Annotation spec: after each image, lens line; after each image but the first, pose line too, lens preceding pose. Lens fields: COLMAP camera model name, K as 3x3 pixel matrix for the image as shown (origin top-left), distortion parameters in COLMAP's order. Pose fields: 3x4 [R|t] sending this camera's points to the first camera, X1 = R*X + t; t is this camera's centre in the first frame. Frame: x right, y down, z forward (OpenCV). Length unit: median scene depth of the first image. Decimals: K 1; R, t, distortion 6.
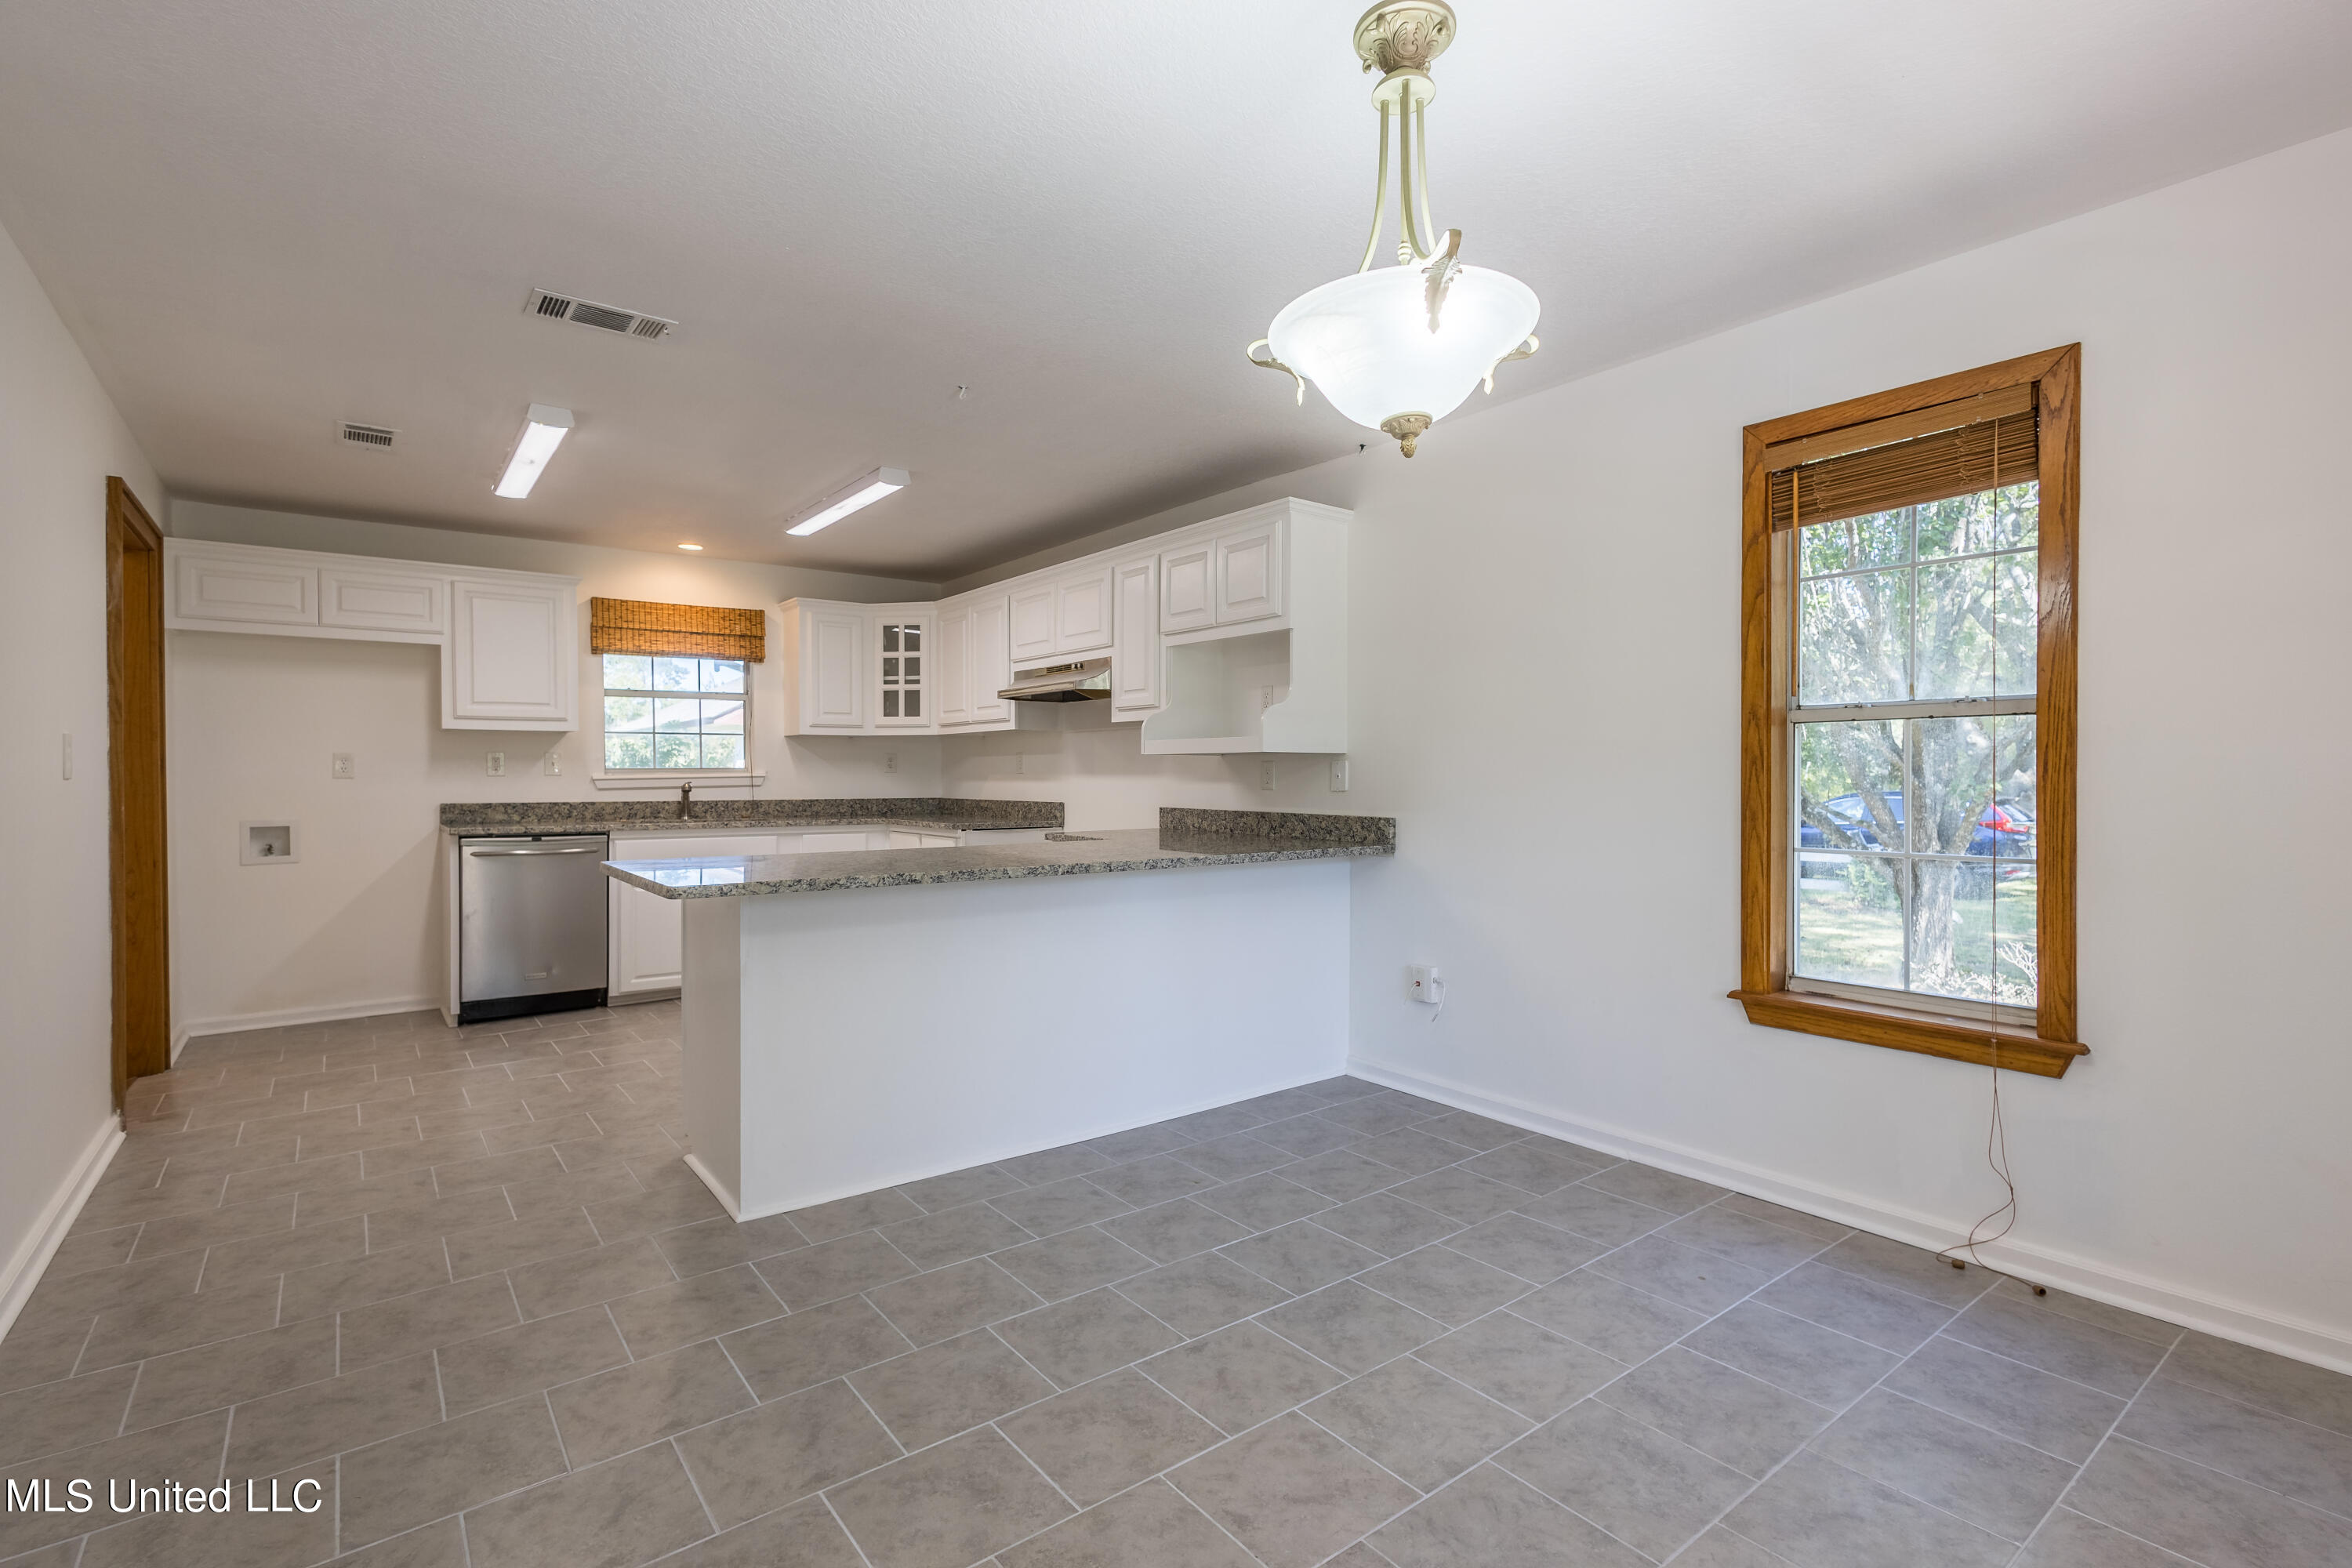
lens RADIAL K [[1089.6, 0, 1177.8], [0, 1089.6, 781.2], [0, 0, 1]] dist [0.015516, 0.000065]
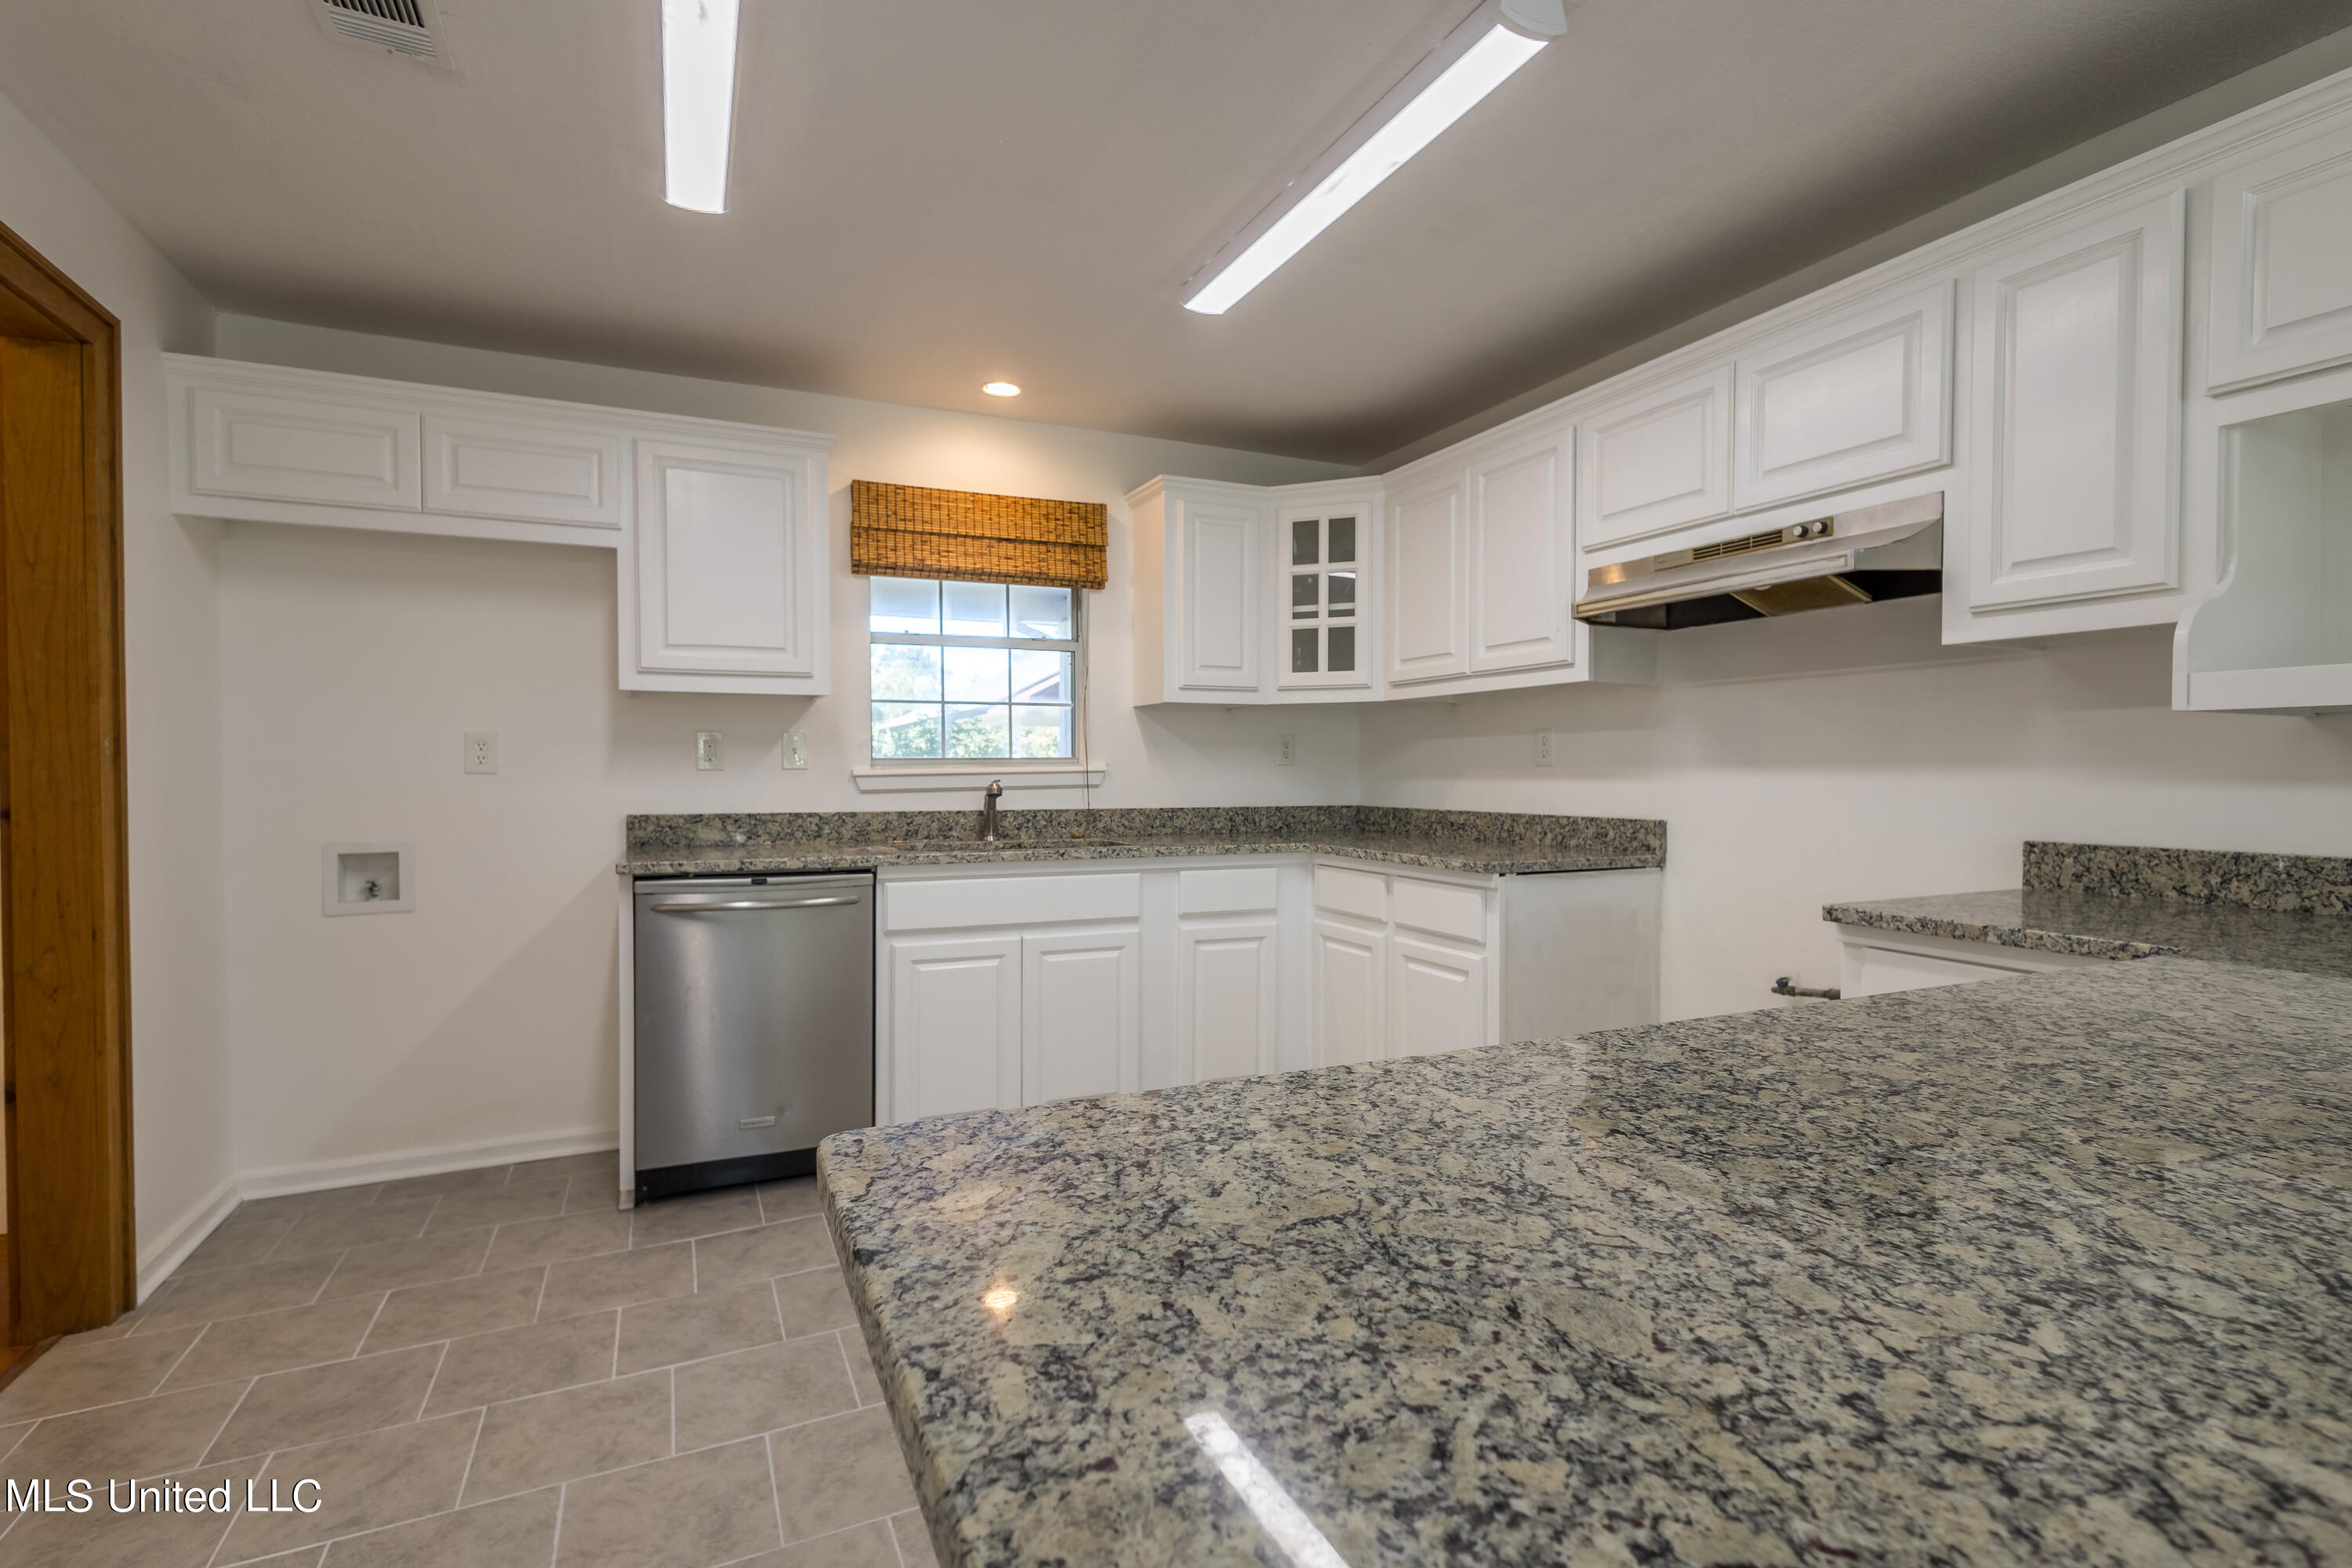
lens RADIAL K [[1078.6, 0, 1176.0], [0, 1078.6, 784.0], [0, 0, 1]] dist [0.005252, -0.000015]
pose [[0.976296, 0.003256, -0.216415, -0.231869], [-0.001989, 0.999980, 0.006072, -0.001012], [0.216430, -0.005498, 0.976283, 0.458419]]
